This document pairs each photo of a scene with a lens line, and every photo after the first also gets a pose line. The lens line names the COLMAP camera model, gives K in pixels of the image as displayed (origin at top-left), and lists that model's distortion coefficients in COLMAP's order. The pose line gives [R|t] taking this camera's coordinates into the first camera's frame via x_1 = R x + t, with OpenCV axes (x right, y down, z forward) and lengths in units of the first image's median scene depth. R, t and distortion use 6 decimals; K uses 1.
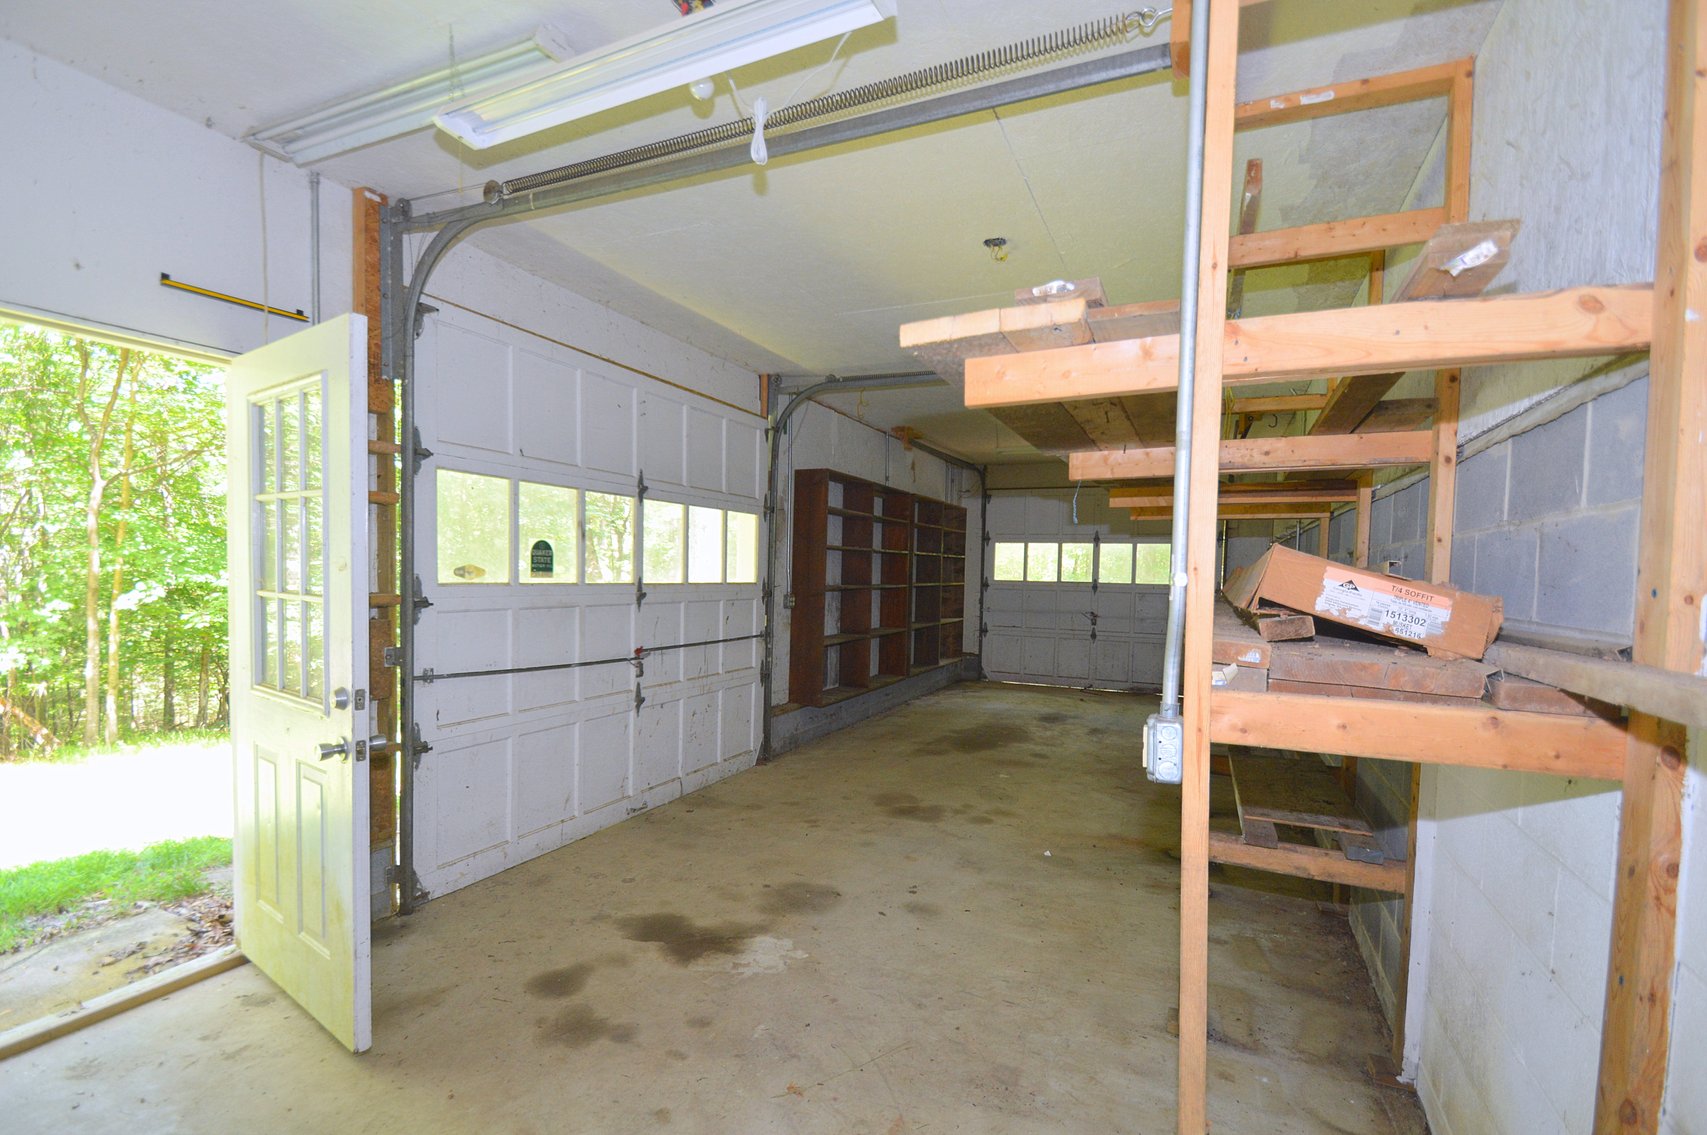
lens RADIAL K [[750.9, 0, 846.8], [0, 750.9, 605.4], [0, 0, 1]] dist [0.011861, -0.015282]
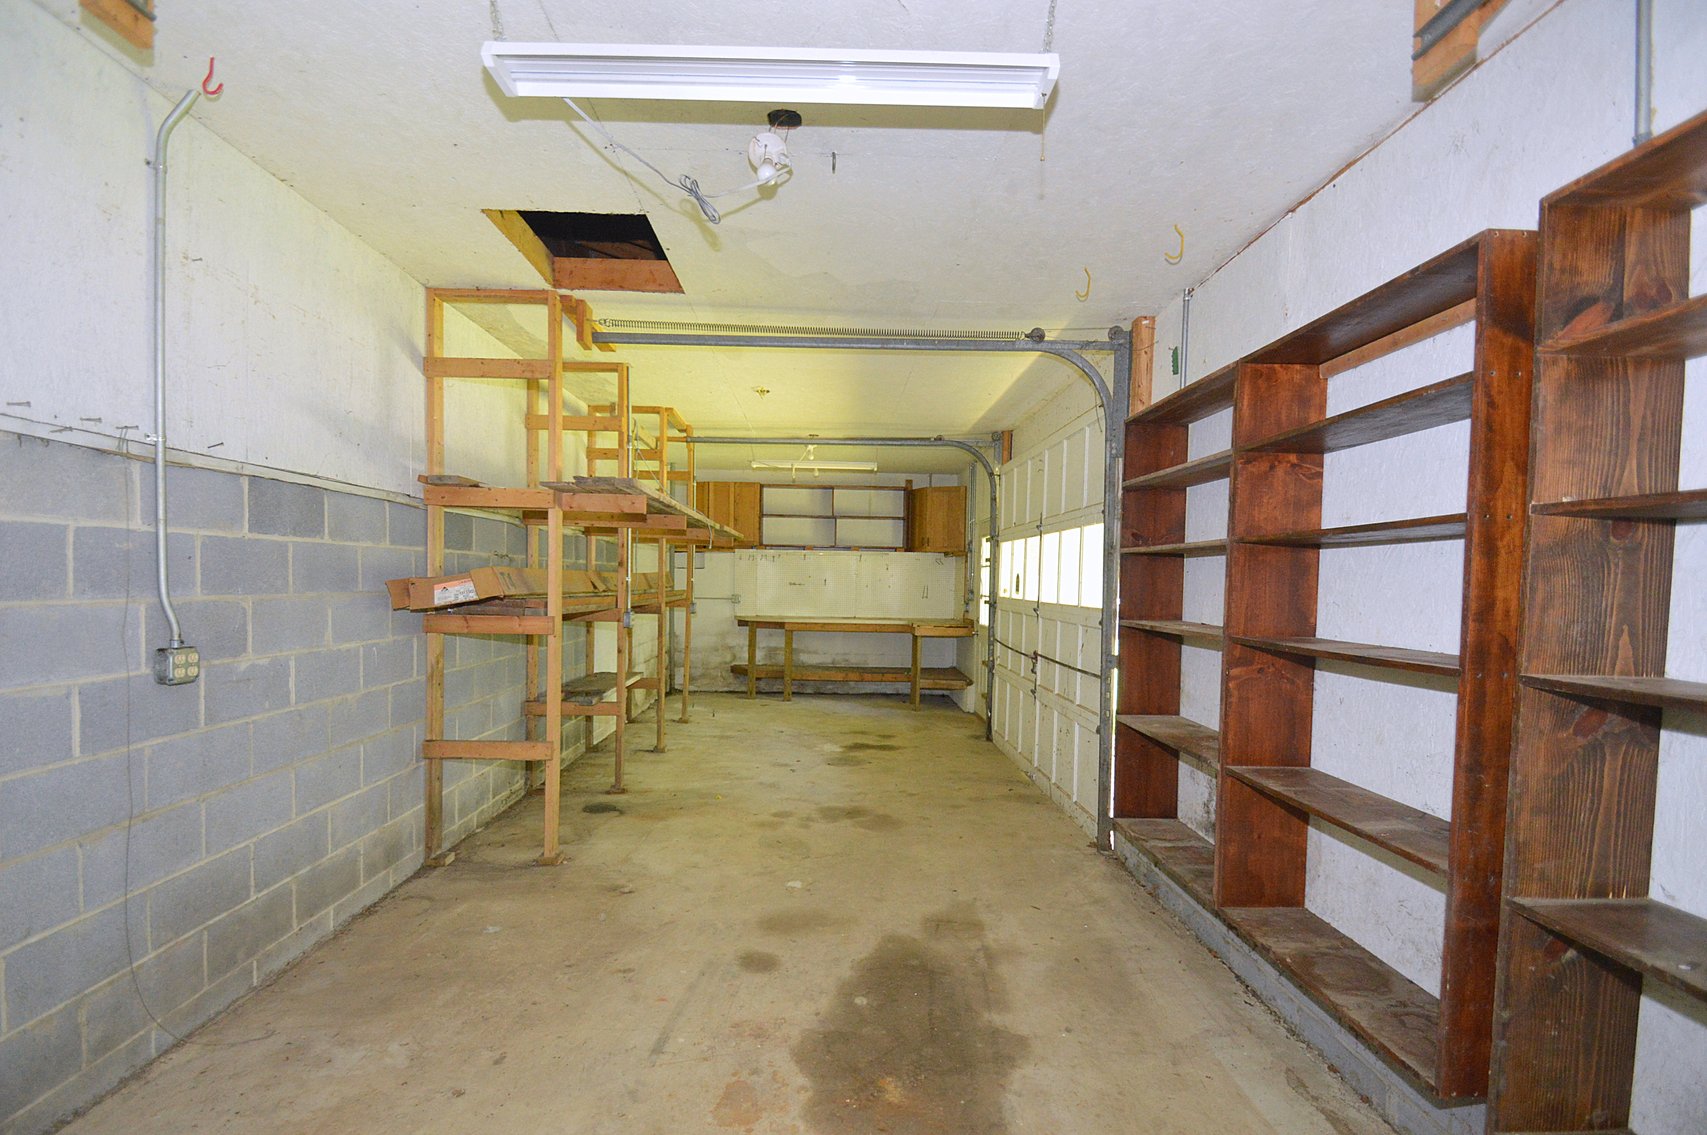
lens RADIAL K [[750.9, 0, 846.8], [0, 750.9, 605.4], [0, 0, 1]] dist [0.011861, -0.015282]
pose [[-0.890799, -0.027567, -0.453561, 0.550405], [-0.062963, 0.996018, 0.063125, -0.076266], [0.450014, 0.084789, -0.888987, 1.834519]]
